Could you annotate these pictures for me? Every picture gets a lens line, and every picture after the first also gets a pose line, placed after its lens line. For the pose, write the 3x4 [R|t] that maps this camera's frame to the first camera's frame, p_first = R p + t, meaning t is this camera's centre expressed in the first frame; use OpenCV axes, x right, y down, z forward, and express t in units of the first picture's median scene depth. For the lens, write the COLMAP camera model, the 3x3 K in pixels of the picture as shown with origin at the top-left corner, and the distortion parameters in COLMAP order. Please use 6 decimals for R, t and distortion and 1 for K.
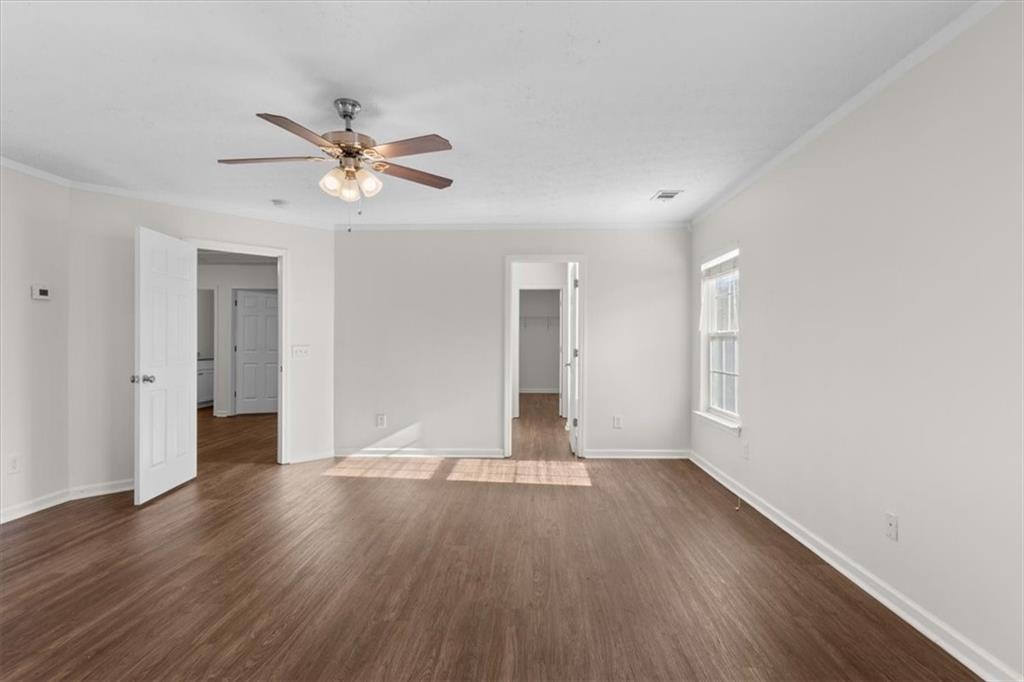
lens RADIAL K [[496.2, 0, 516.5], [0, 496.2, 338.5], [0, 0, 1]] dist [0.001705, -0.000882]
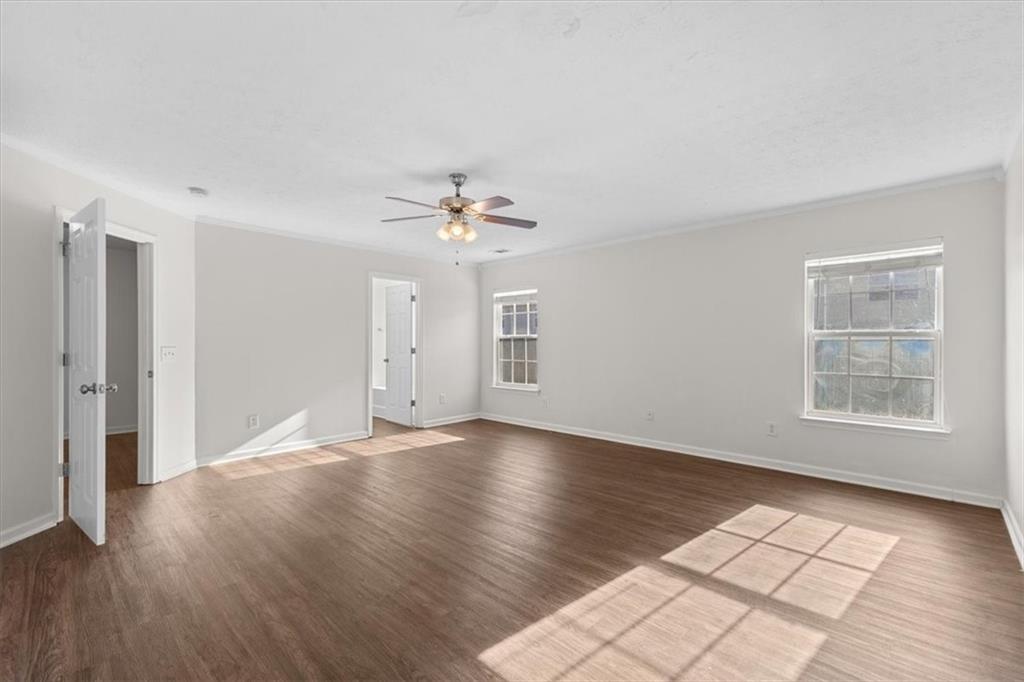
lens RADIAL K [[440.2, 0, 512.0], [0, 440.2, 341.0], [0, 0, 1]] dist [0.019988, -0.000047]
pose [[0.671786, 0.001576, 0.740744, -0.626461], [-0.002190, 0.999998, -0.000142, 0.002648], [-0.740742, -0.001527, 0.671788, 0.013019]]
